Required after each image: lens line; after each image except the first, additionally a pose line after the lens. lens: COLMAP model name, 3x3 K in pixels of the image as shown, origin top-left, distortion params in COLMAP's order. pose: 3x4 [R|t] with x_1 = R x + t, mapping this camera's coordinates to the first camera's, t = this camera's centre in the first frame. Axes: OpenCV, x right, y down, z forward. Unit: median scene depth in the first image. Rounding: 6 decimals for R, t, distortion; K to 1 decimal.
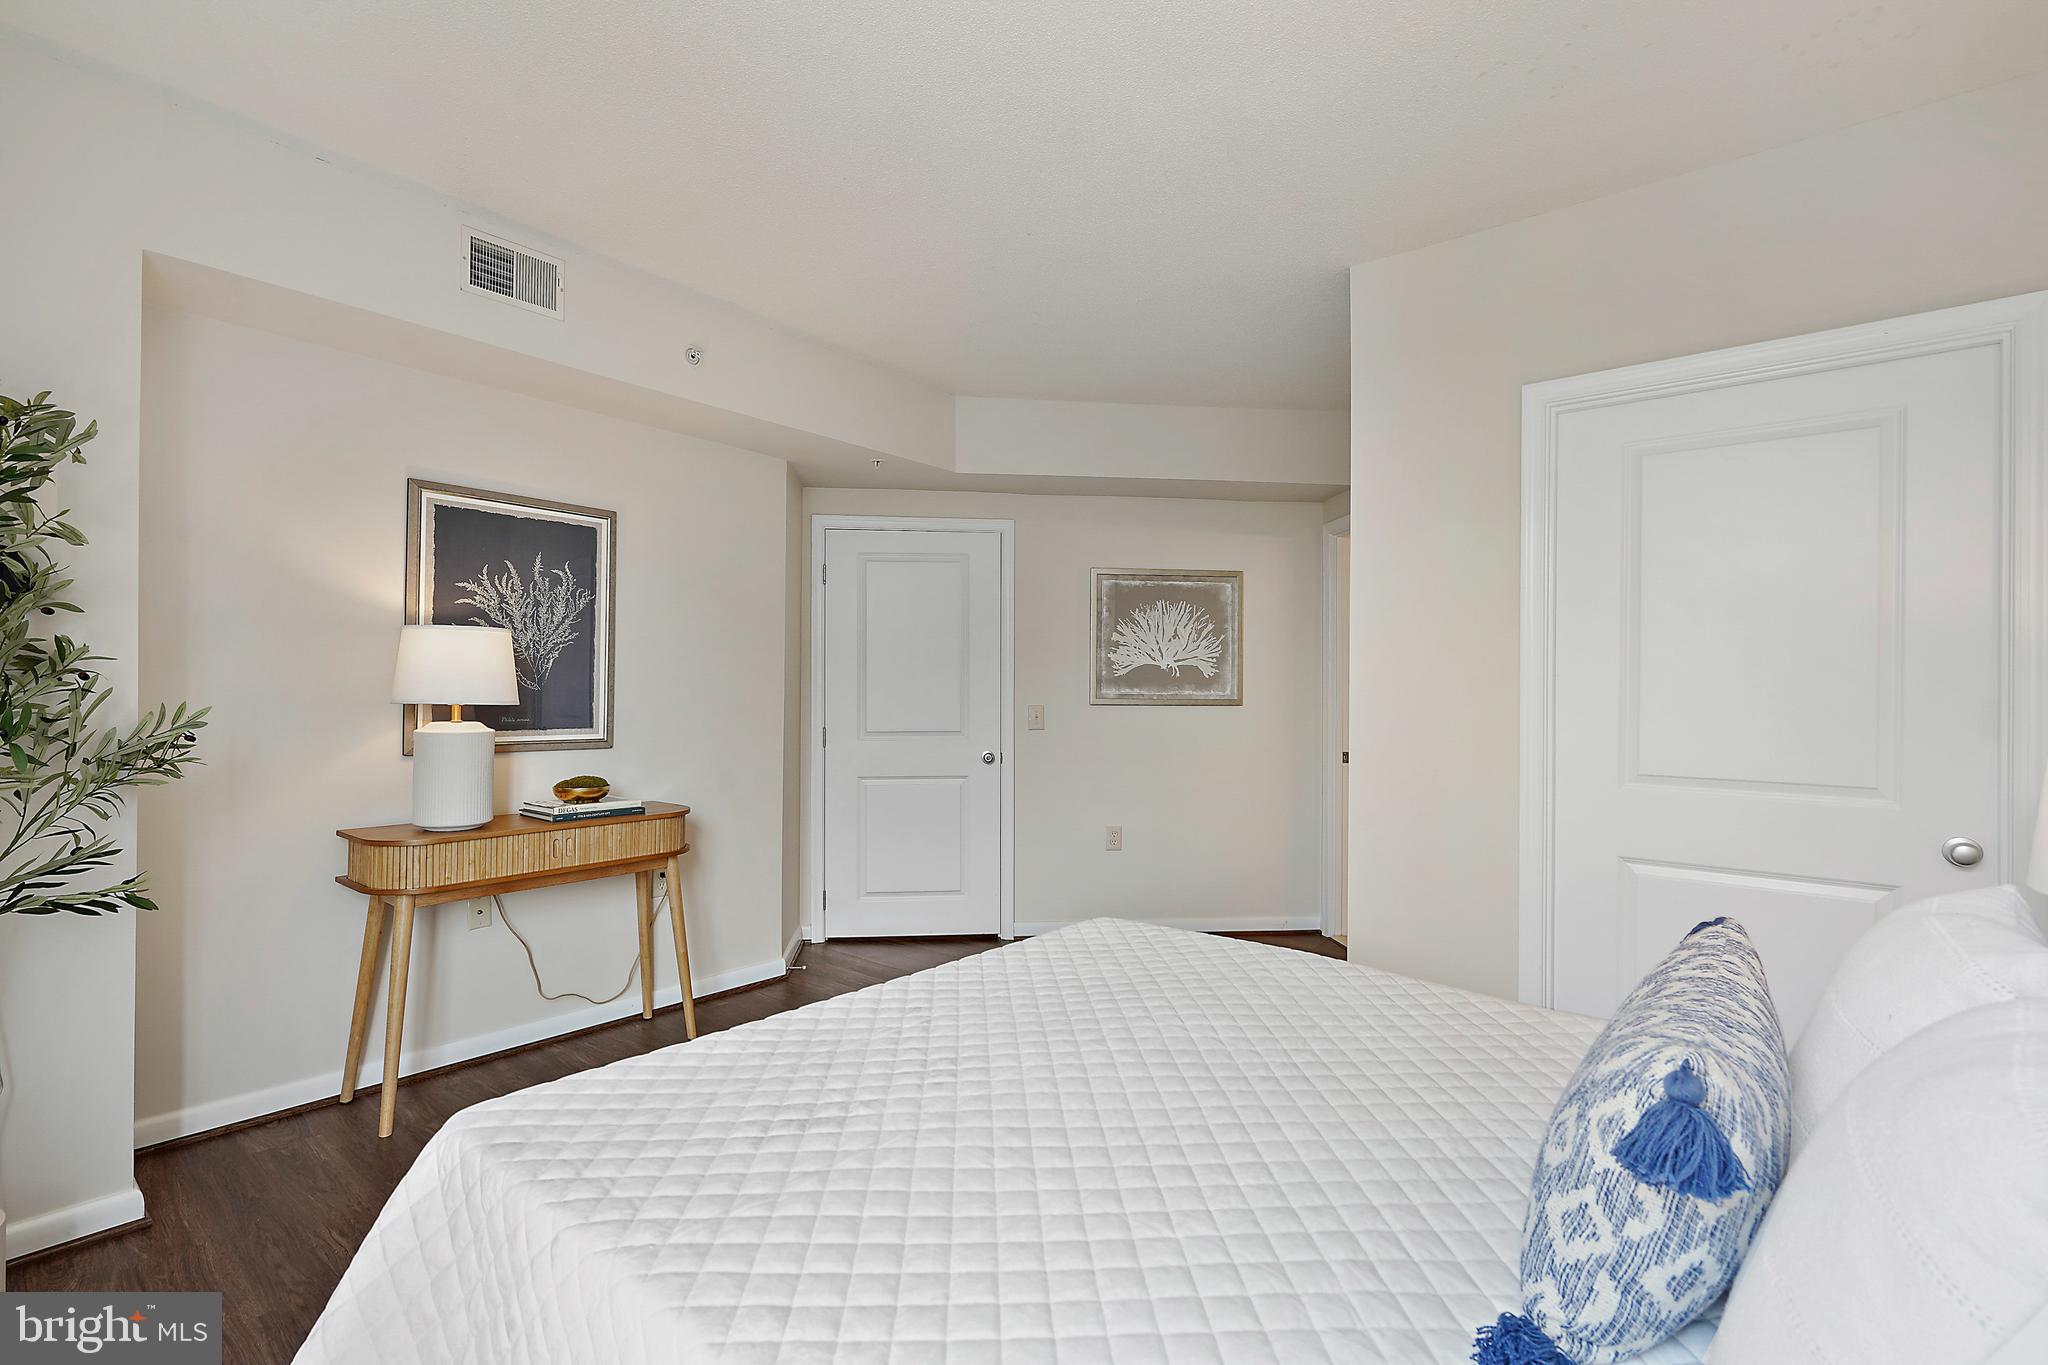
lens RADIAL K [[932.7, 0, 1019.3], [0, 932.7, 696.5], [0, 0, 1]] dist [-0.004227, 0.000744]
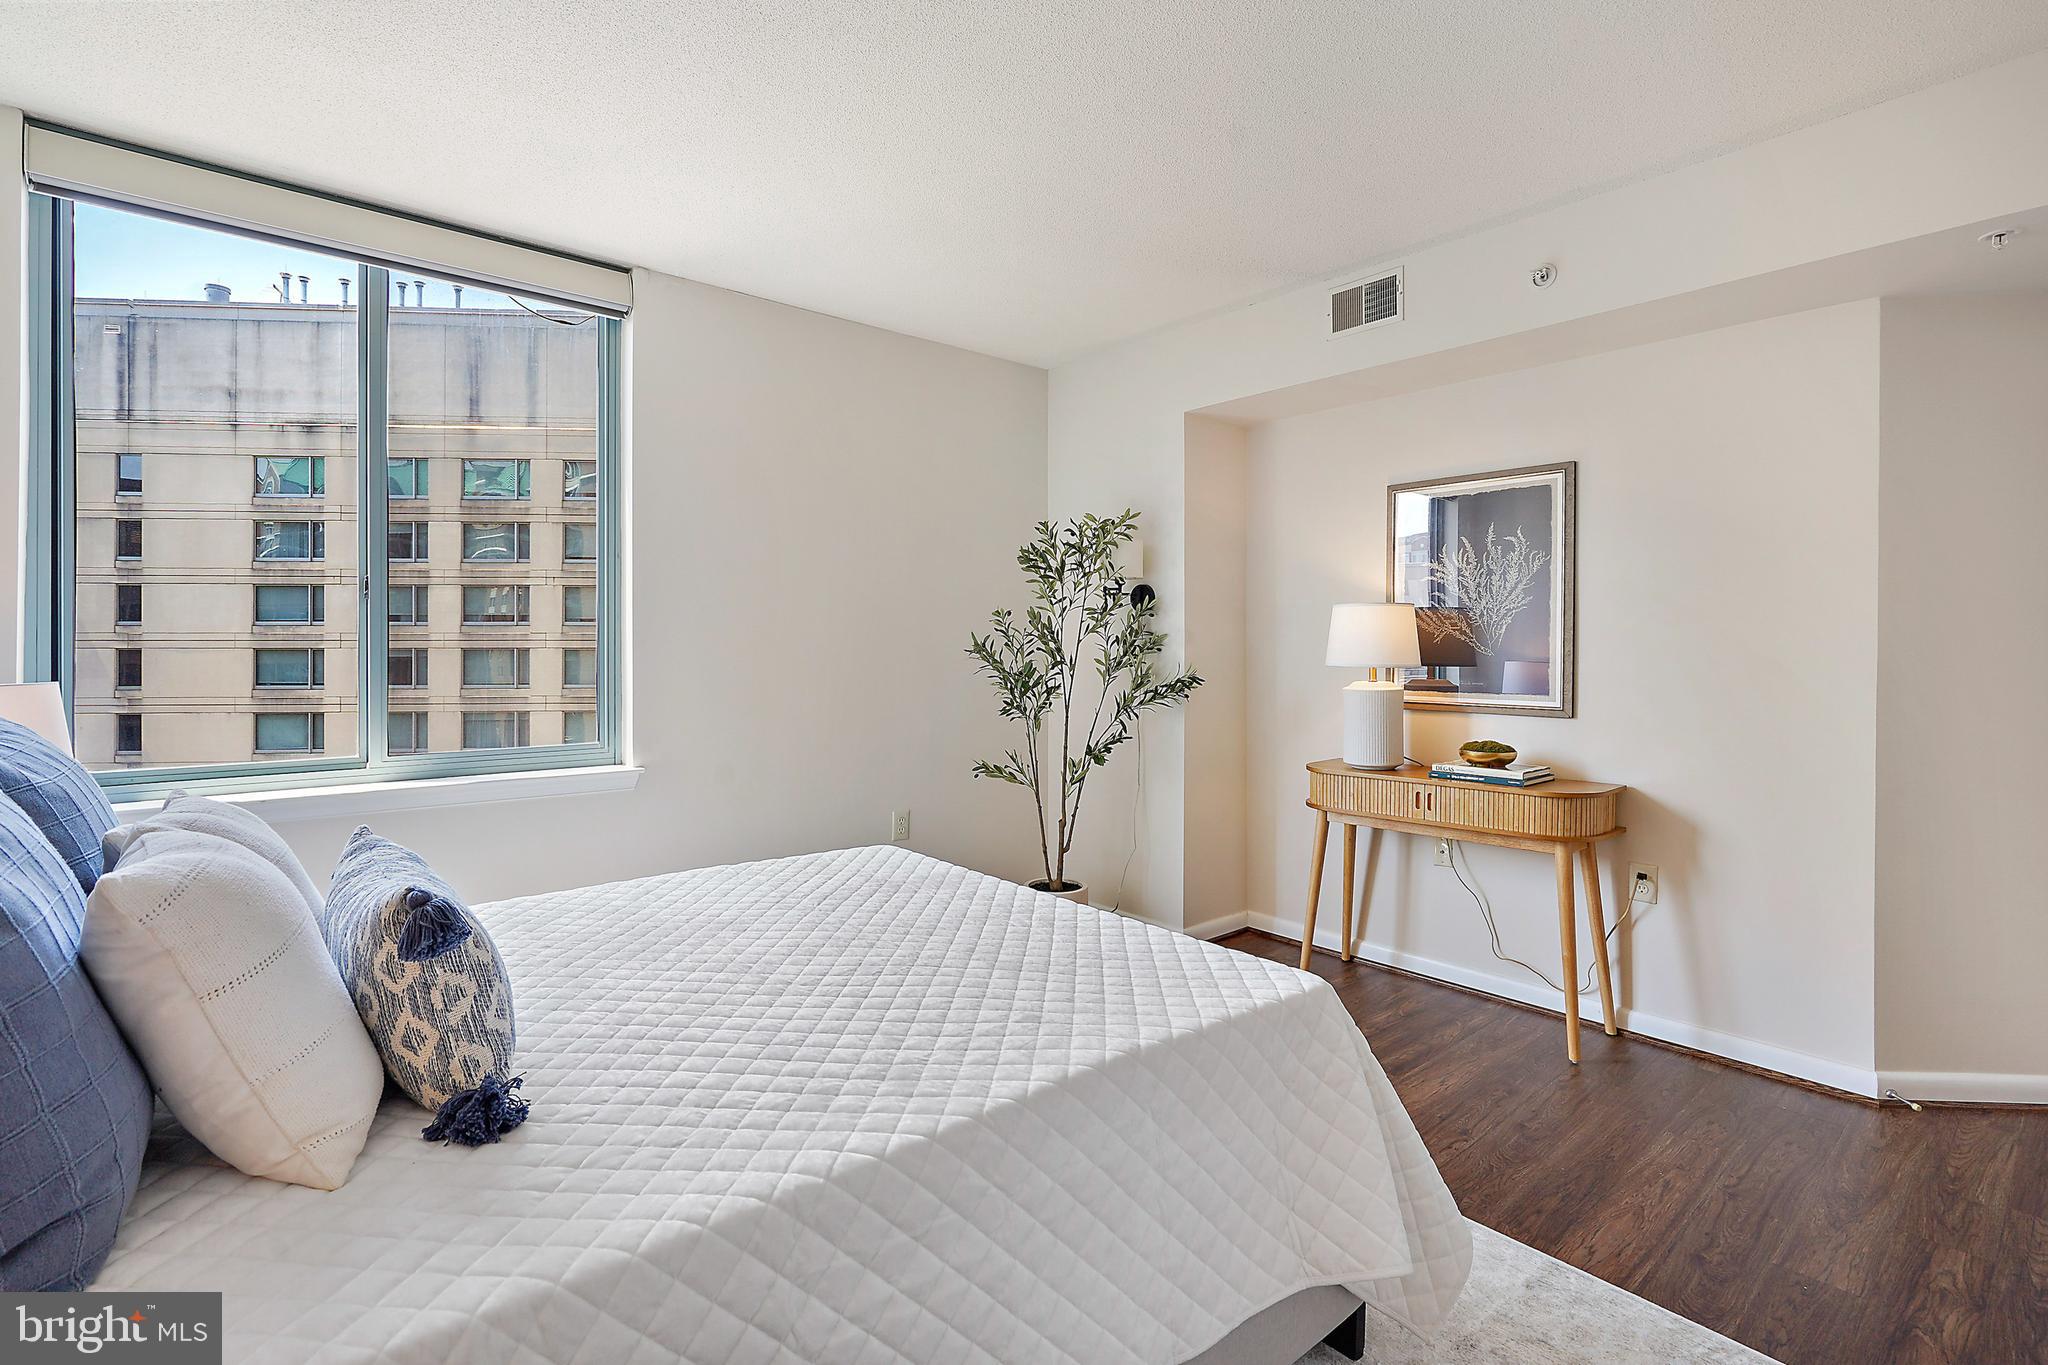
lens RADIAL K [[940.3, 0, 1021.0], [0, 940.3, 659.1], [0, 0, 1]] dist [-0.000941, 0.000408]
pose [[-0.165244, 0.002602, -0.986249, 0.606450], [-0.013729, 0.999894, 0.004939, -0.000638], [0.986157, 0.014356, -0.165191, 0.657939]]
